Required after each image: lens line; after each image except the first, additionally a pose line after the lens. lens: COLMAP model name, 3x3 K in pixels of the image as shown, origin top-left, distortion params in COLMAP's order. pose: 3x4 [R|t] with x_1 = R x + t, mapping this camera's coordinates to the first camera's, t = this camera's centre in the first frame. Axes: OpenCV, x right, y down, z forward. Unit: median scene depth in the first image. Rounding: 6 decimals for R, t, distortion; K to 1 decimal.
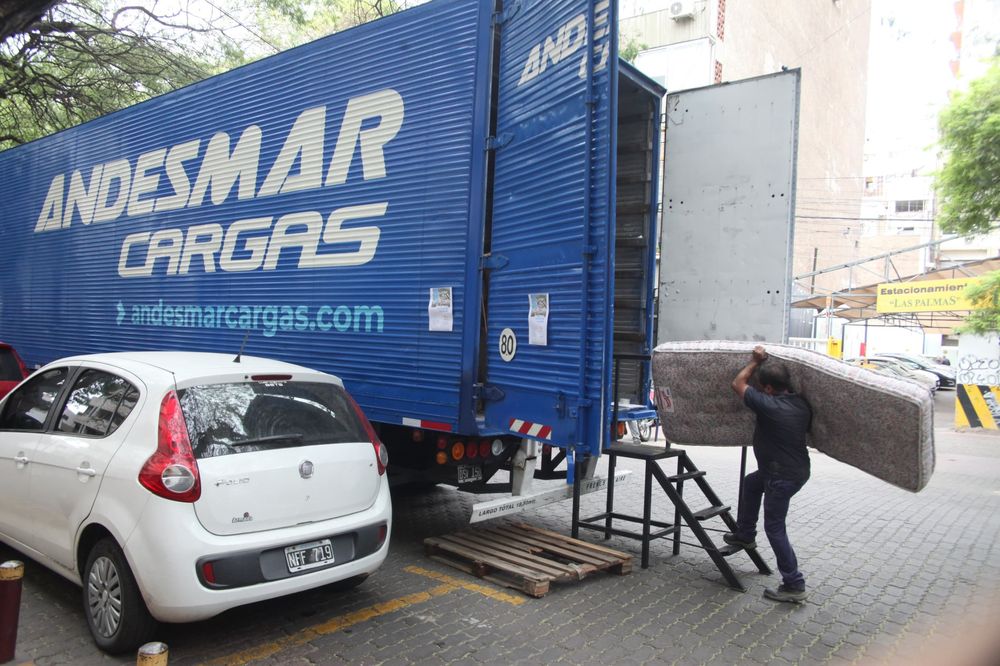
lens RADIAL K [[714.8, 0, 483.3], [0, 714.8, 344.6], [0, 0, 1]] dist [-0.095309, 0.082199]
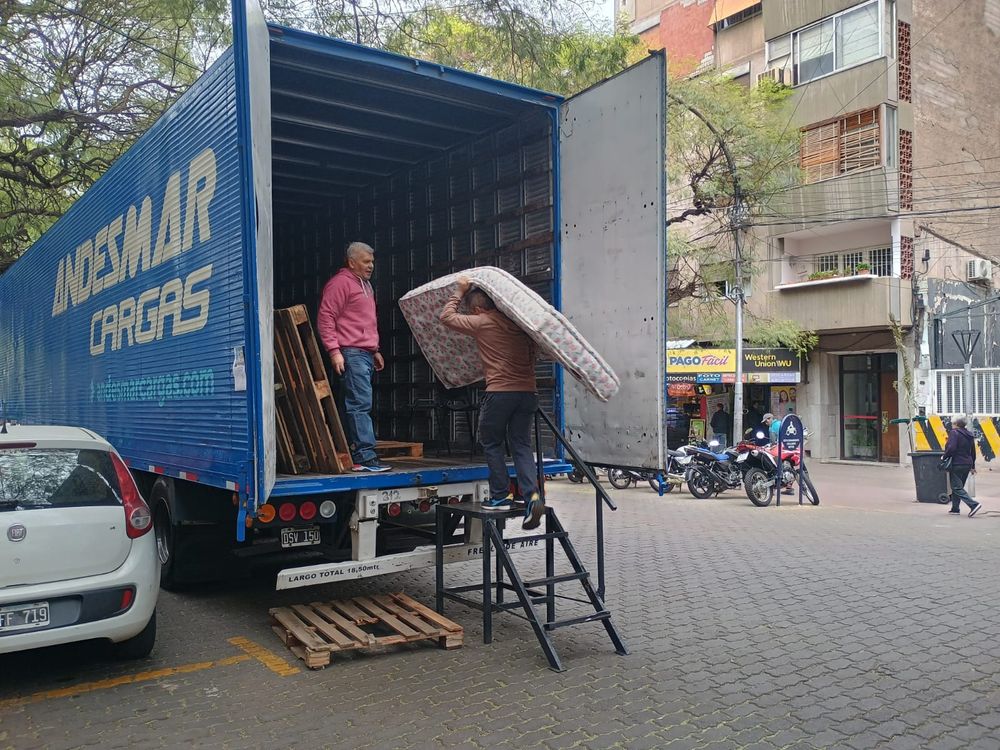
lens RADIAL K [[817.7, 0, 500.0], [0, 817.7, 375.0], [0, 0, 1]] dist [0.101880, -0.110631]
pose [[0.961810, -0.067776, -0.265193, 0.466715], [0.057896, 0.997312, -0.044907, 0.024998], [0.267524, 0.027839, 0.963149, 0.000085]]
